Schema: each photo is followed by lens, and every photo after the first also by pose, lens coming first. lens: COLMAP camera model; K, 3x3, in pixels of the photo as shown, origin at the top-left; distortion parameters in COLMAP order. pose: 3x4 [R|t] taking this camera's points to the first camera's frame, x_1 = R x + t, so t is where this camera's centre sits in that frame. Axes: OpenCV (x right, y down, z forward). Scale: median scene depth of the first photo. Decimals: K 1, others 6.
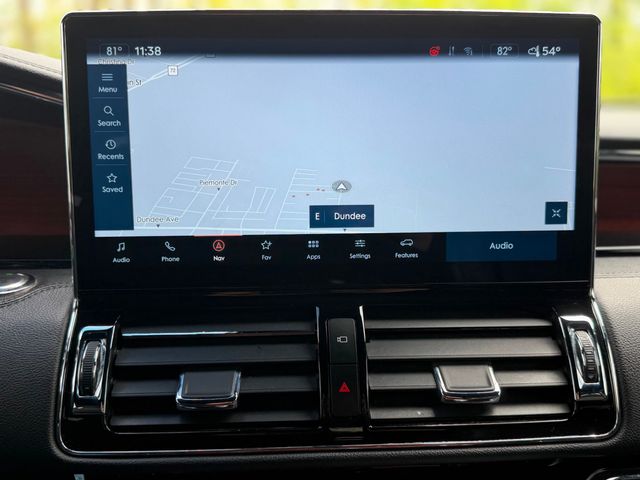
lens RADIAL K [[601.9, 0, 320.0], [0, 601.9, 240.0], [0, 0, 1]] dist [-0.000229, -0.087061]
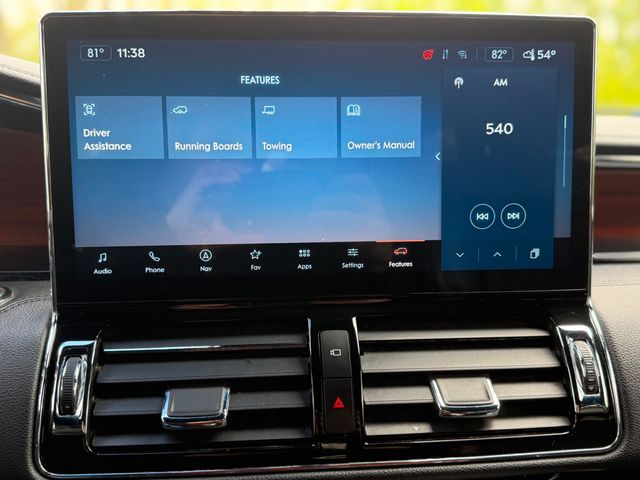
lens RADIAL K [[601.9, 0, 320.0], [0, 601.9, 240.0], [0, 0, 1]] dist [-0.000229, -0.087061]
pose [[0.999524, -0.005691, 0.030314, -0.015868], [0.006135, 0.999875, -0.014576, -0.000412], [-0.030228, 0.014755, 0.999434, 0.037890]]
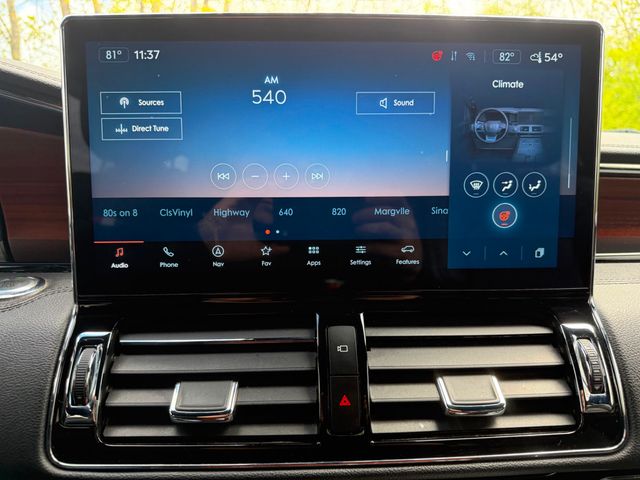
lens RADIAL K [[458.3, 0, 320.0], [0, 458.3, 240.0], [0, 0, 1]] dist [-0.033604, -0.004071]
pose [[0.999951, 0.004257, -0.008941, 0.006272], [-0.004346, 0.999942, -0.009874, -0.002683], [0.008898, 0.009912, 0.999911, 0.257738]]
